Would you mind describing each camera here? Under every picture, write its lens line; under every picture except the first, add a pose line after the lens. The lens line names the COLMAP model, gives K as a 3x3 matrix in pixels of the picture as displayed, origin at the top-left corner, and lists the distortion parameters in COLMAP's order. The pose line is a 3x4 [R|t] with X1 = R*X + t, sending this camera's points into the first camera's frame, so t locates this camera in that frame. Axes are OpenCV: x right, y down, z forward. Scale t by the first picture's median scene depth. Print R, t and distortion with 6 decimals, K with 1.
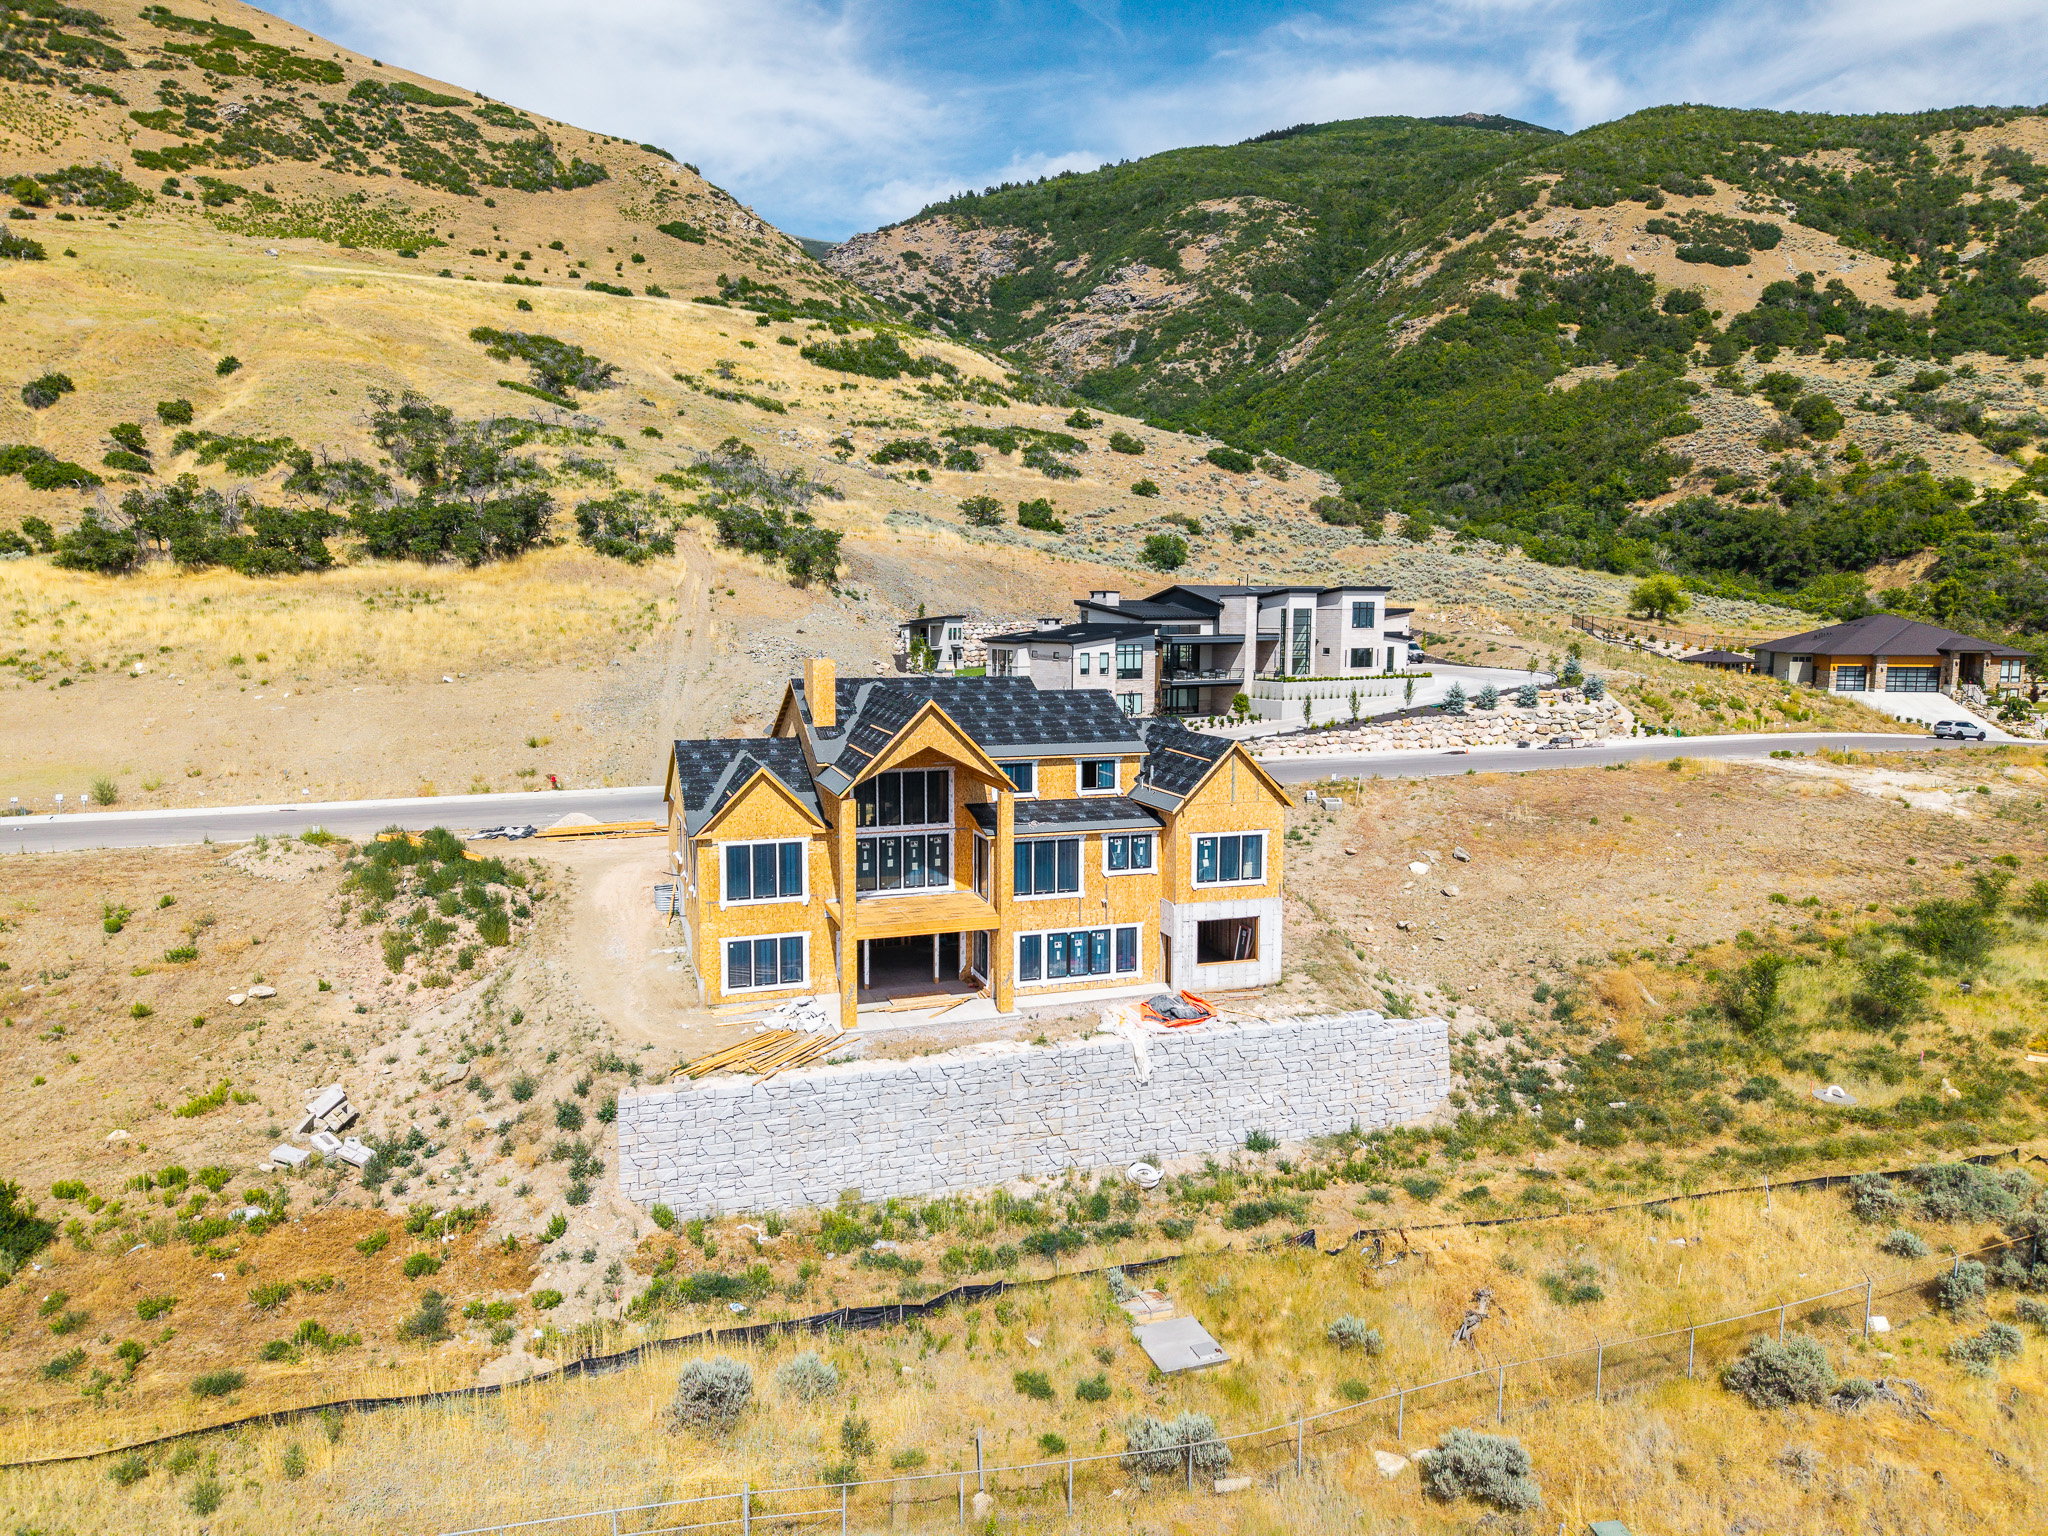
lens RADIAL K [[1376.8, 0, 1024.0], [0, 1376.8, 768.0], [0, 0, 1]] dist [0.025771, -0.017787]
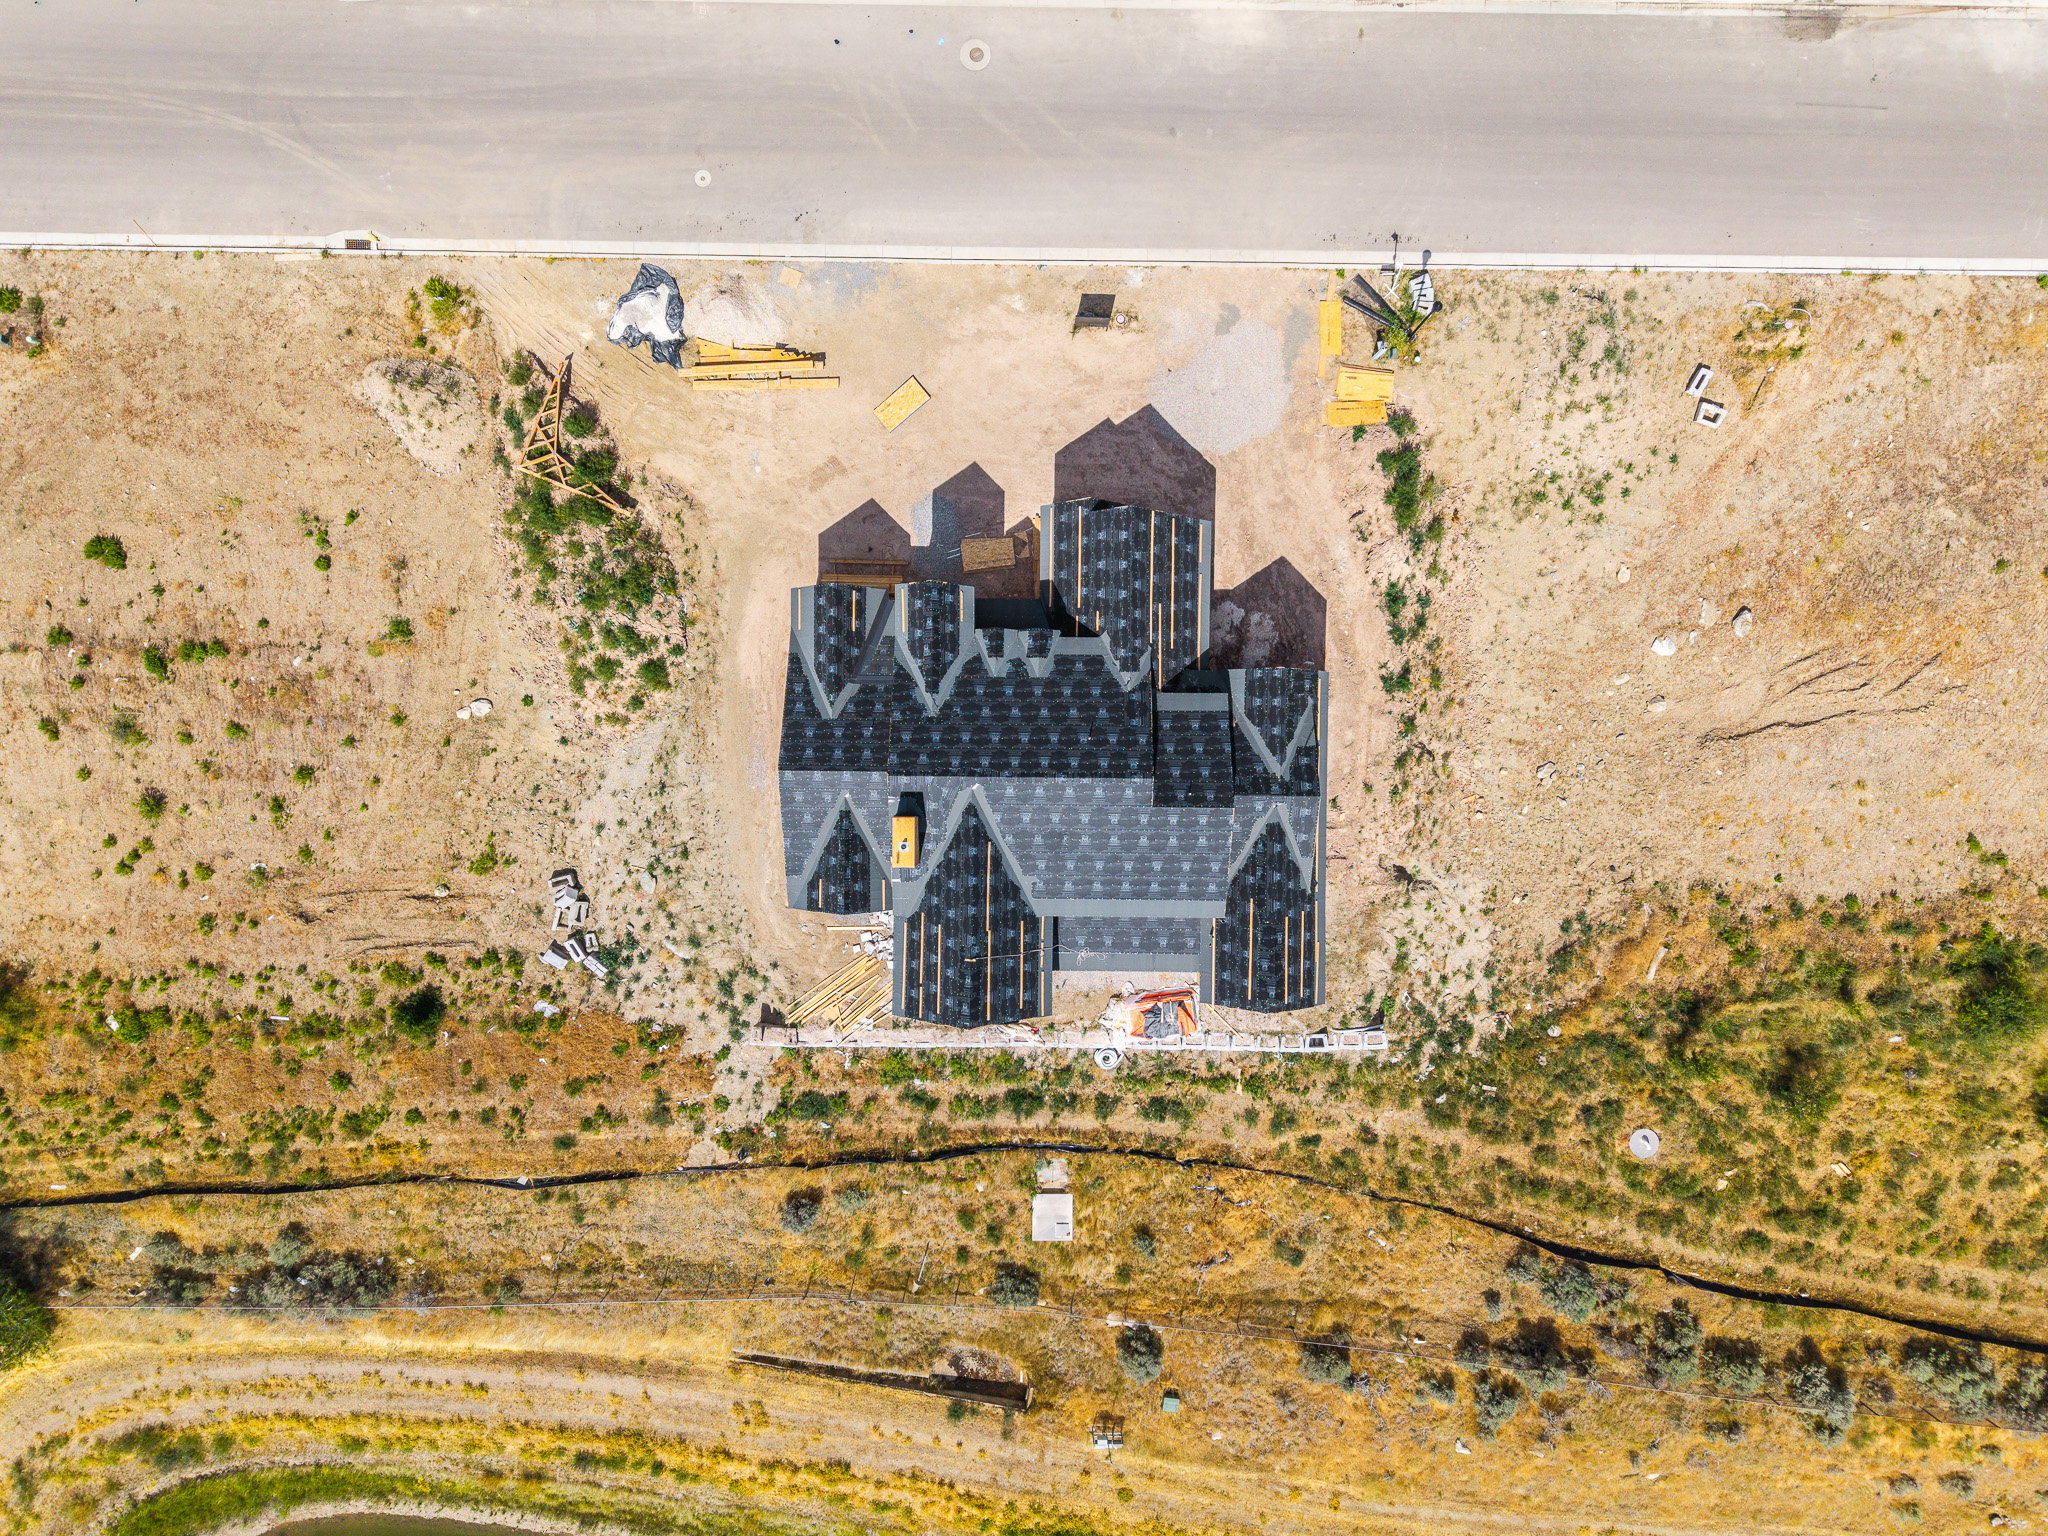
lens RADIAL K [[1371.3, 0, 1017.7], [0, 1371.3, 839.1], [0, 0, 1]] dist [0.027732, -0.003738]
pose [[0.942891, 0.332275, 0.023454, -0.017276], [-0.054287, 0.083815, 0.995001, -0.176329], [0.328649, -0.939451, 0.097067, 0.157664]]
